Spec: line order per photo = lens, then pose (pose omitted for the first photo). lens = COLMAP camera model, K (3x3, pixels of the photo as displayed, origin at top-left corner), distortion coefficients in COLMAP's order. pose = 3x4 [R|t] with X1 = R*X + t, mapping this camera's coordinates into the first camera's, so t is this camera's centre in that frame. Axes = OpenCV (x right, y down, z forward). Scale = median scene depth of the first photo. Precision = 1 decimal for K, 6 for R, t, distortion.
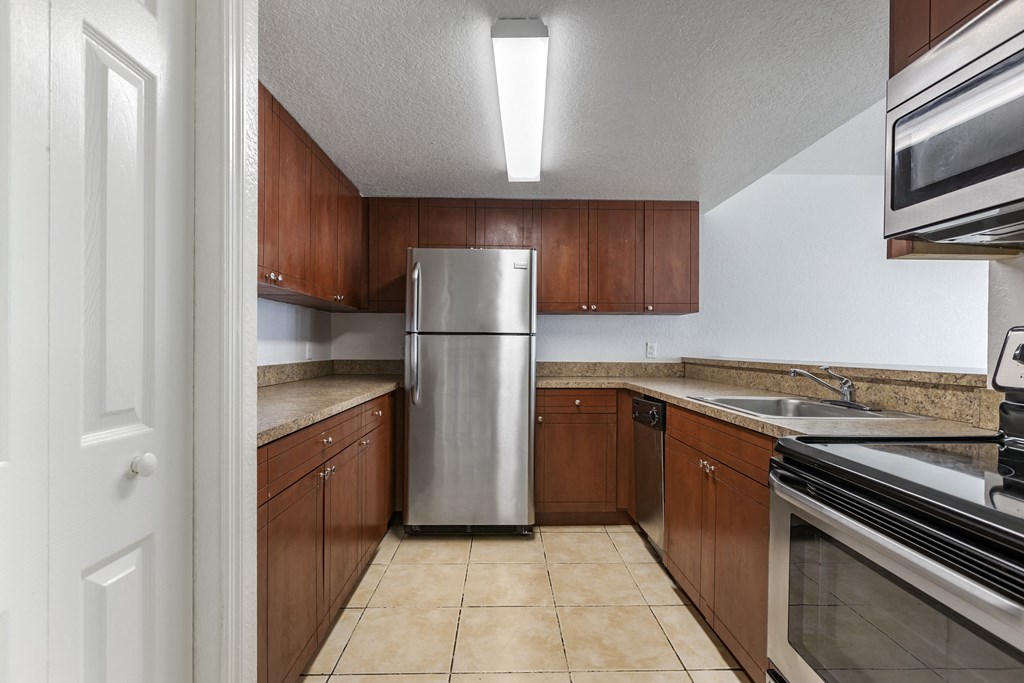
lens RADIAL K [[466.7, 0, 507.7], [0, 466.7, 345.8], [0, 0, 1]] dist [0.003687, -0.000900]
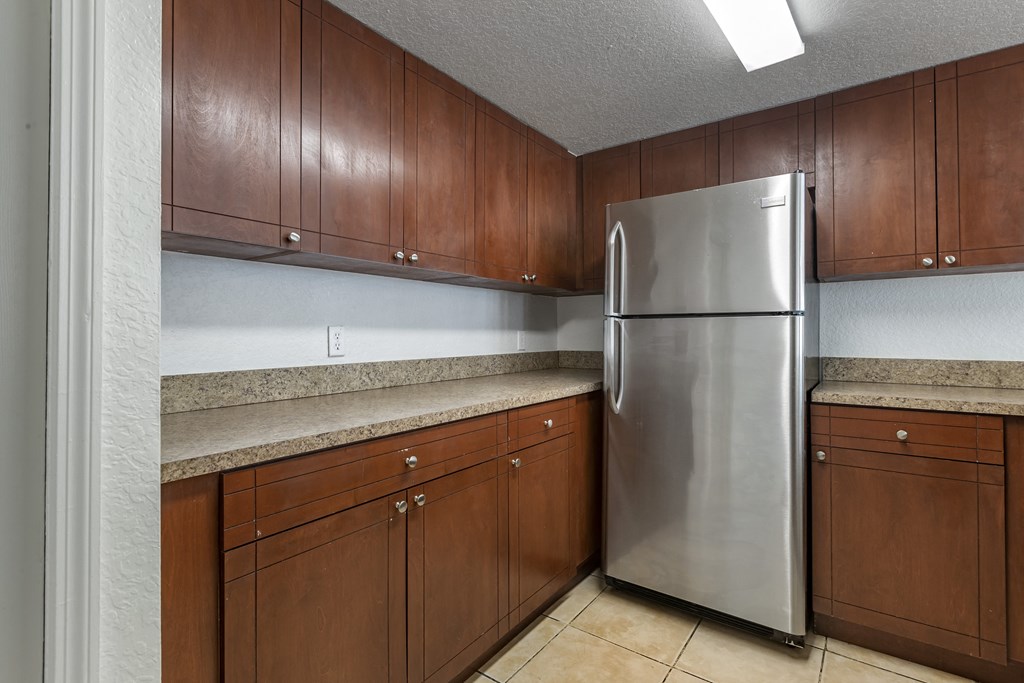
lens RADIAL K [[466.7, 0, 548.9], [0, 466.7, 327.9], [0, 0, 1]] dist [0.003687, -0.000900]
pose [[0.796423, -0.018051, -0.604470, 0.155903], [0.009808, 0.999809, -0.016933, 0.001645], [0.604660, 0.007557, 0.796448, 0.319566]]
